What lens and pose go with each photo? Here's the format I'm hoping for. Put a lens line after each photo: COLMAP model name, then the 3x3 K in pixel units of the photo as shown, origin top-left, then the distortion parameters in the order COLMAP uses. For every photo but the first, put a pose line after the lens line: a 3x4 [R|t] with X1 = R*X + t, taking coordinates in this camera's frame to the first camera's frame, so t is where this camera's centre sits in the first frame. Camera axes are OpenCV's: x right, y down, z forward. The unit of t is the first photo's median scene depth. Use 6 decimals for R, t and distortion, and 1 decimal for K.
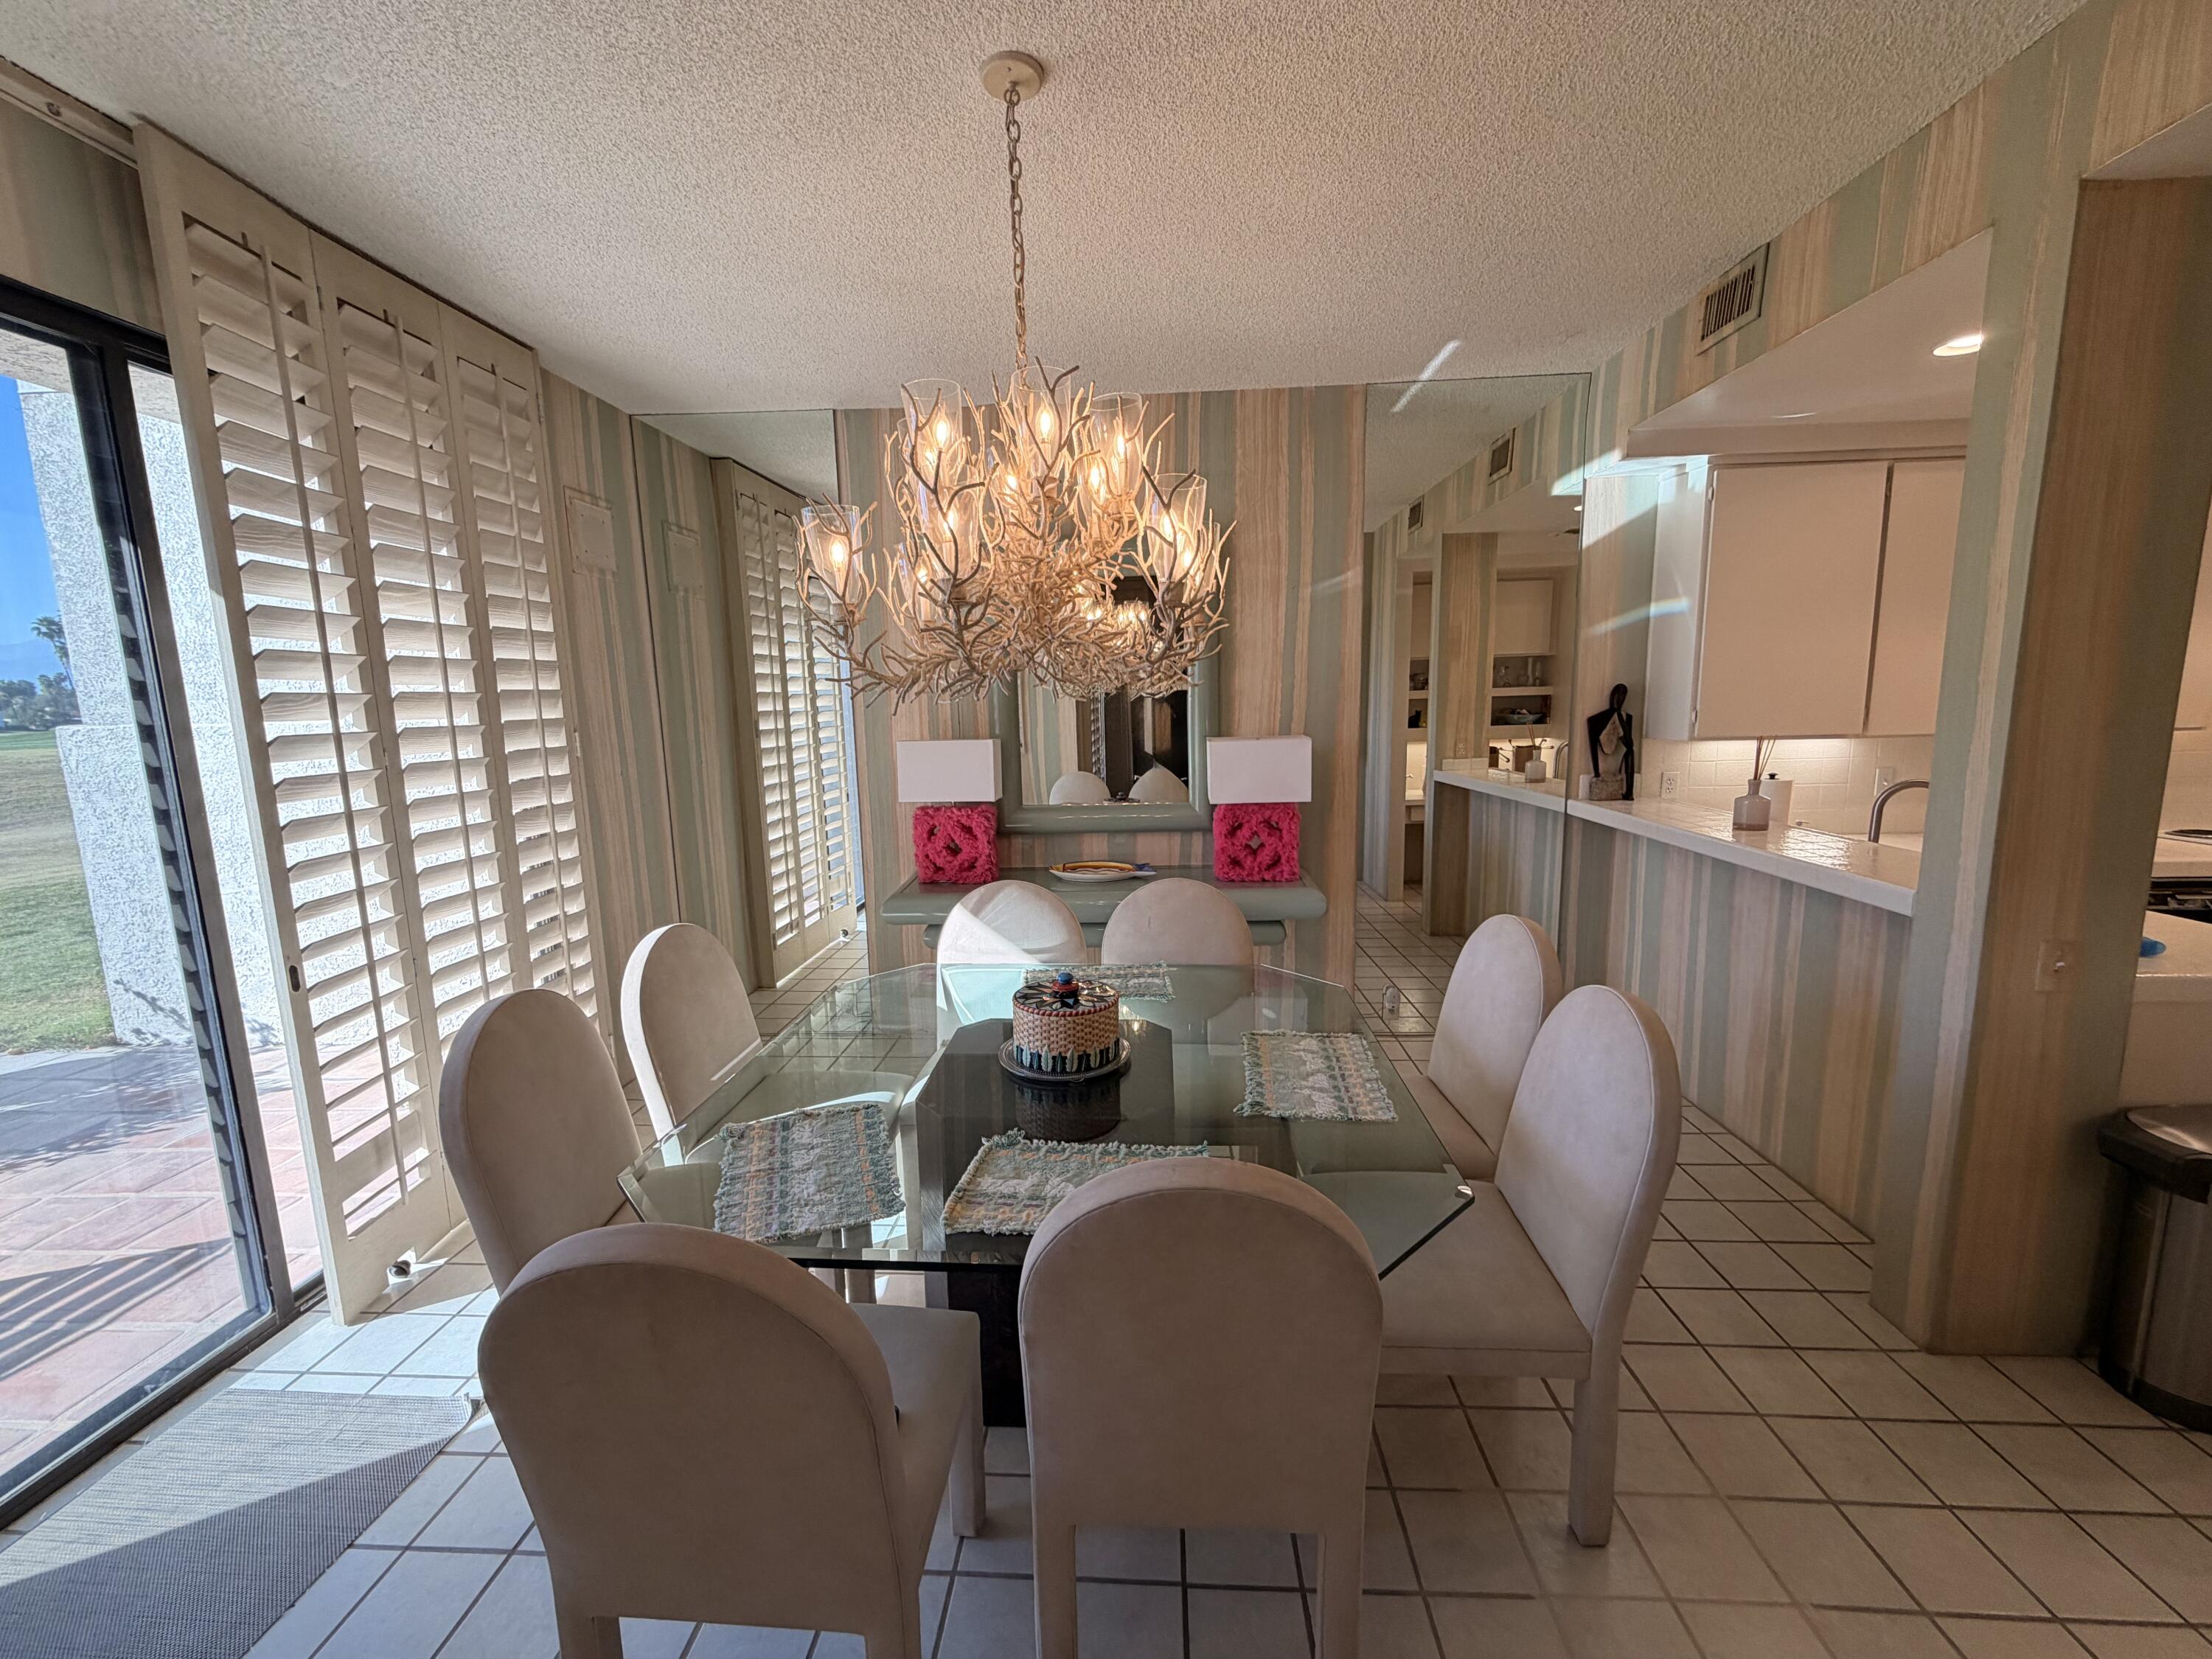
lens RADIAL K [[879.7, 0, 1102.7], [0, 879.7, 828.7], [0, 0, 1]] dist [-0.001038, -0.000044]
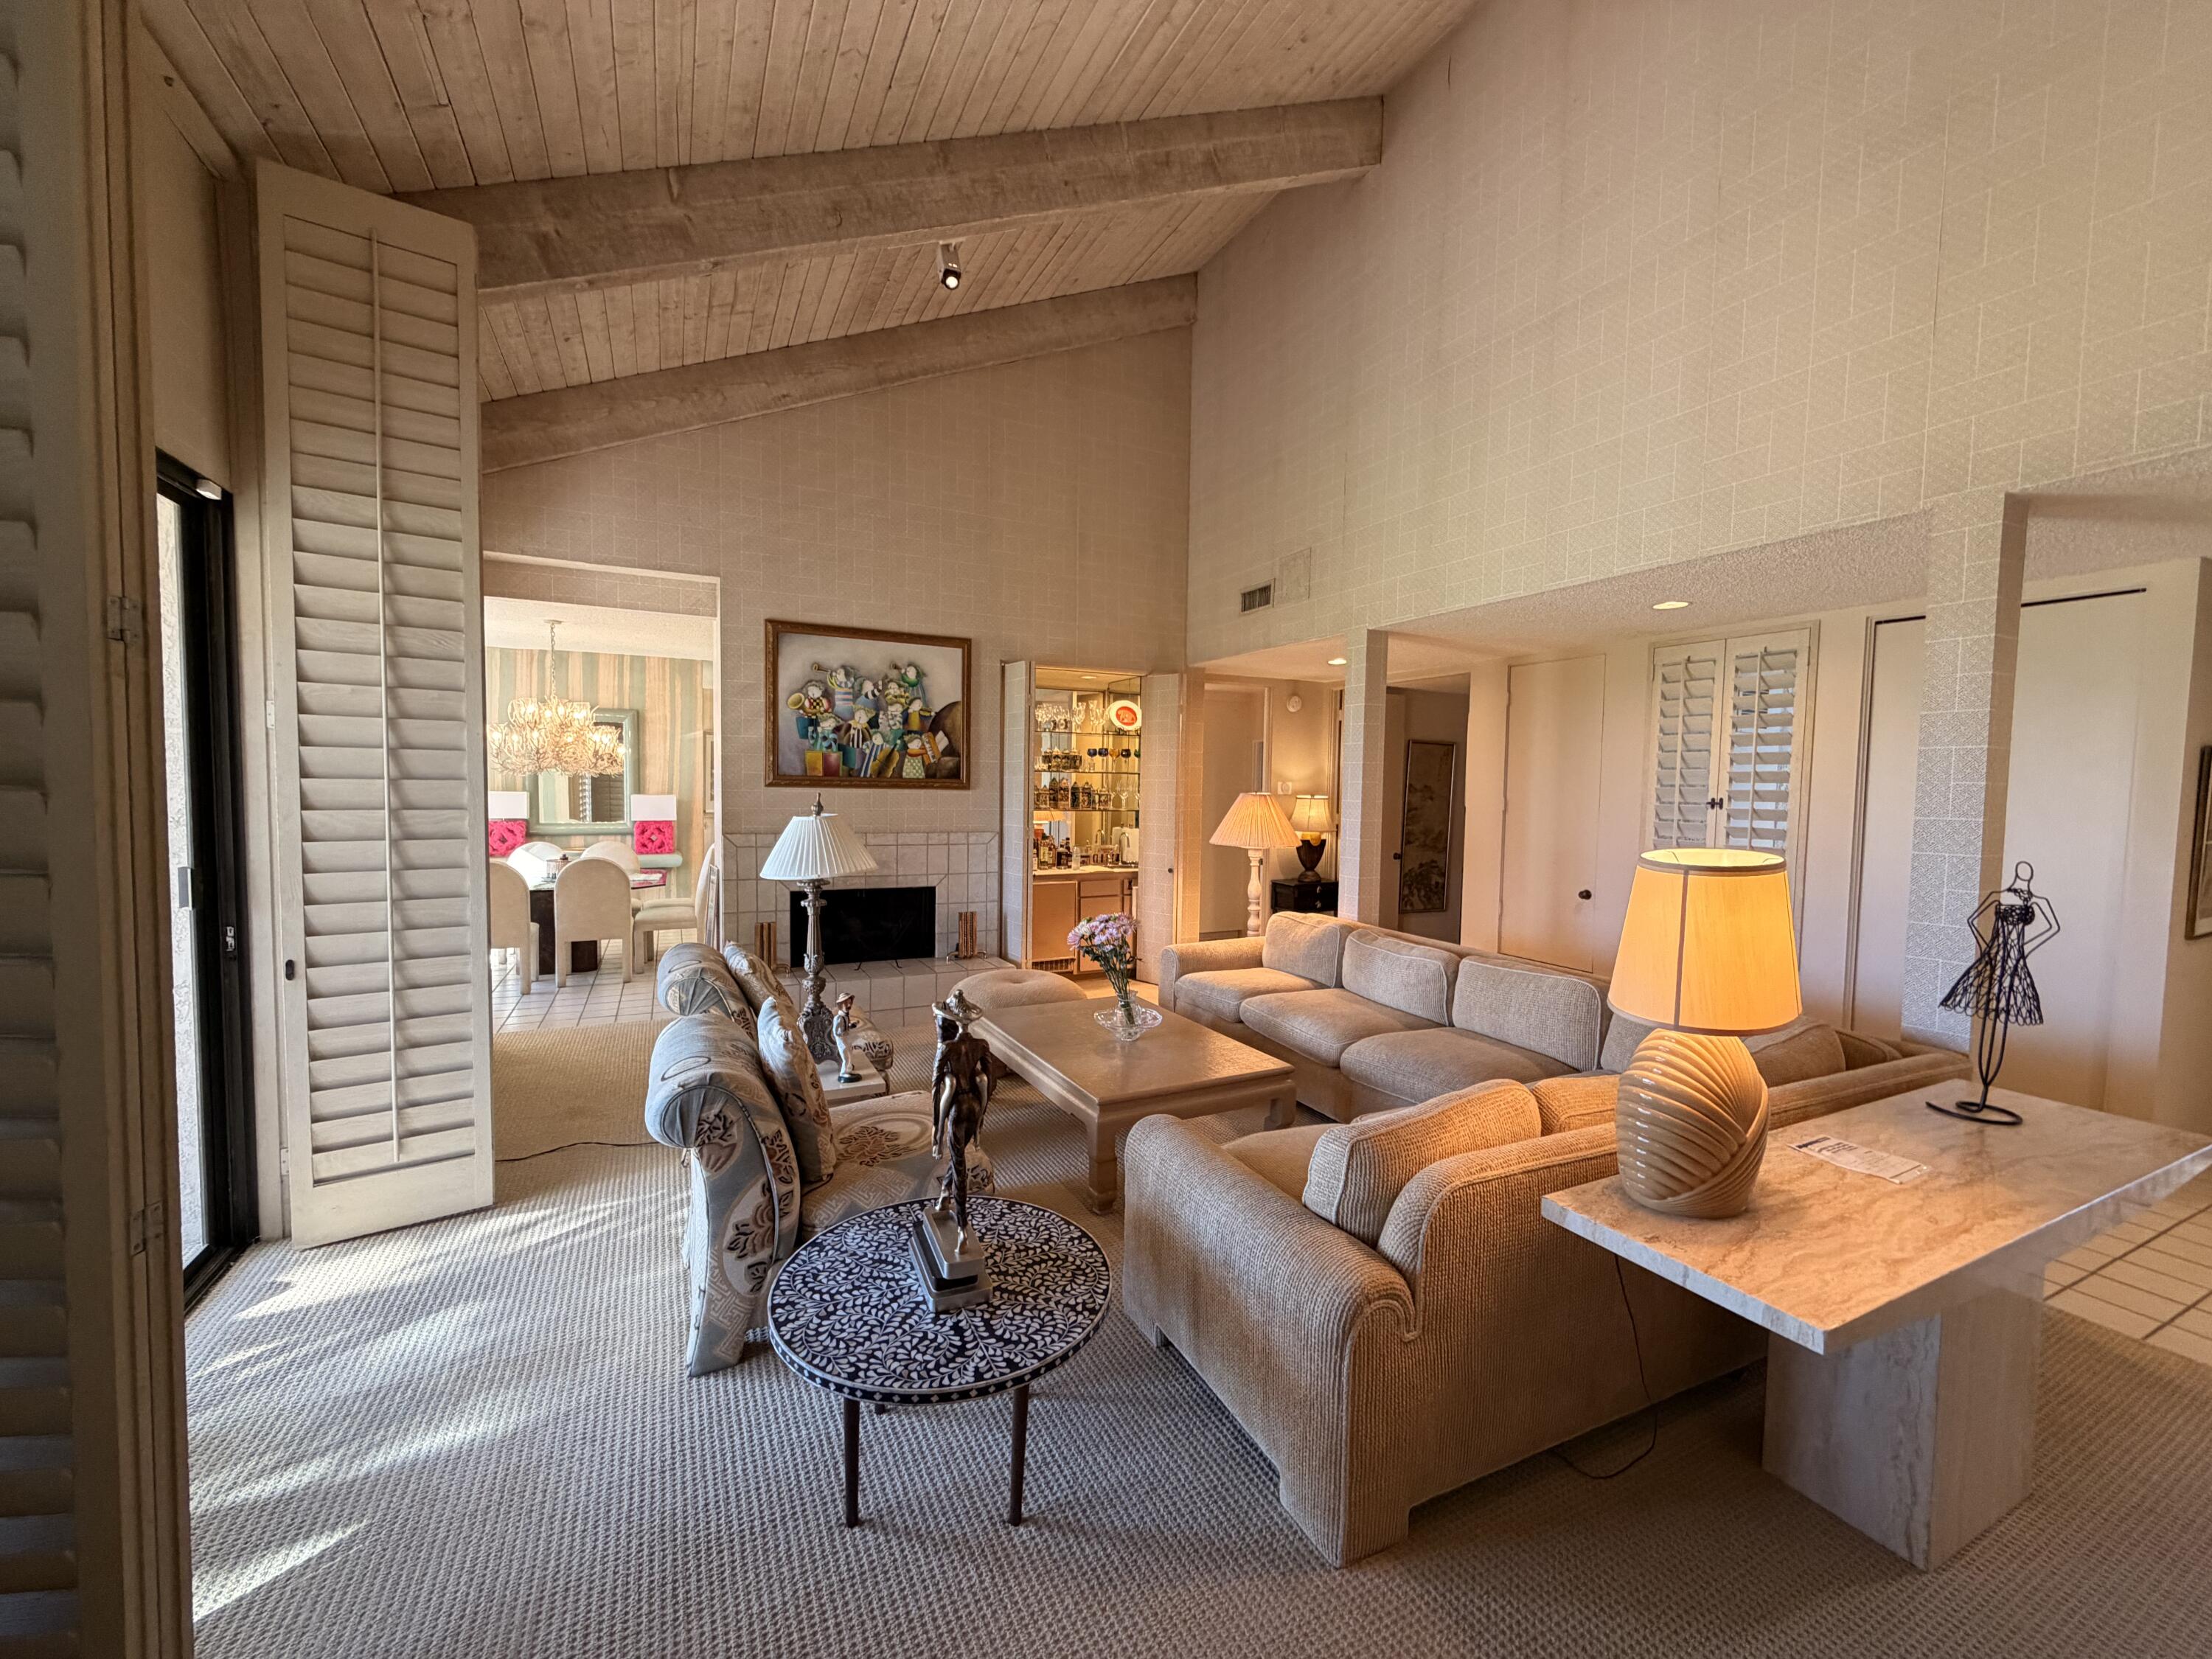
lens RADIAL K [[879.7, 0, 1103.6], [0, 879.7, 830.5], [0, 0, 1]] dist [-0.001038, -0.000044]
pose [[0.867851, 0.016189, 0.496561, 0.045396], [0.031868, 0.995597, -0.088155, 0.250493], [-0.495802, 0.092330, 0.863513, -1.714346]]
